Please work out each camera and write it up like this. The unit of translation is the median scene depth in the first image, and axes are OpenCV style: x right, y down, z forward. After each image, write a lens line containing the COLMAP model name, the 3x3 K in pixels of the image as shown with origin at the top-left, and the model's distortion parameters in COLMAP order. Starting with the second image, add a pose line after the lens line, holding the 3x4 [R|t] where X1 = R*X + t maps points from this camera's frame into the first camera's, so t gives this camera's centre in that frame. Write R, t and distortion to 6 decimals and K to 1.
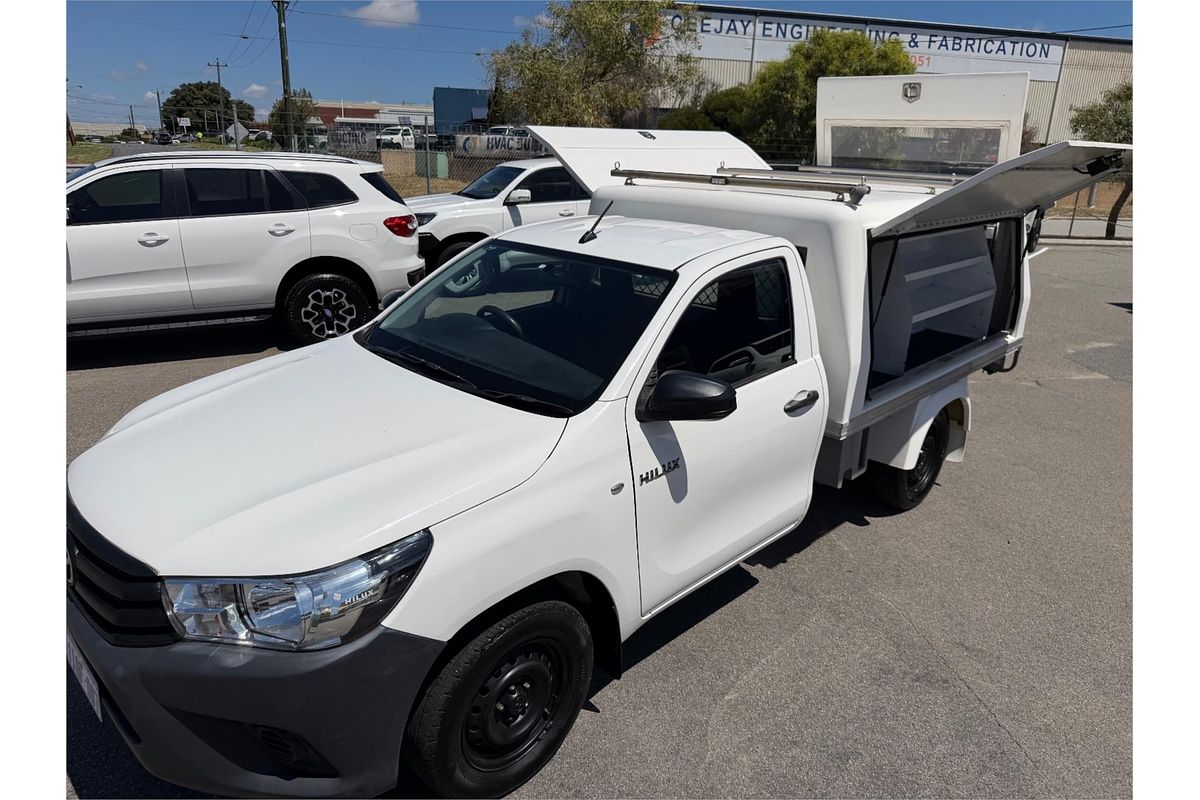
lens RADIAL K [[793.8, 0, 600.0], [0, 793.8, 400.0], [0, 0, 1]] dist [0.055186, -0.075212]
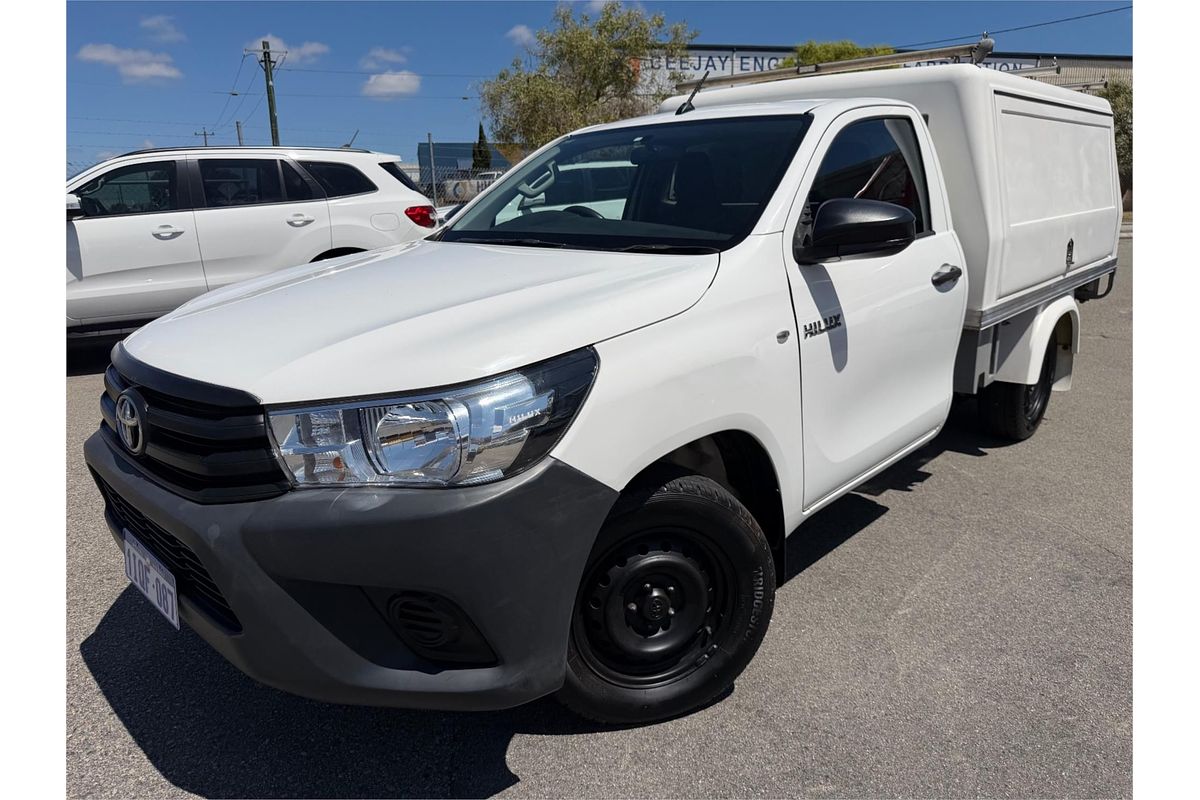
lens RADIAL K [[793.8, 0, 600.0], [0, 793.8, 400.0], [0, 0, 1]] dist [0.055186, -0.075212]
pose [[0.998397, -0.056519, 0.002897, -0.132156], [0.056593, 0.997237, -0.048122, 0.156505], [-0.000169, 0.048209, 0.998837, 0.135608]]
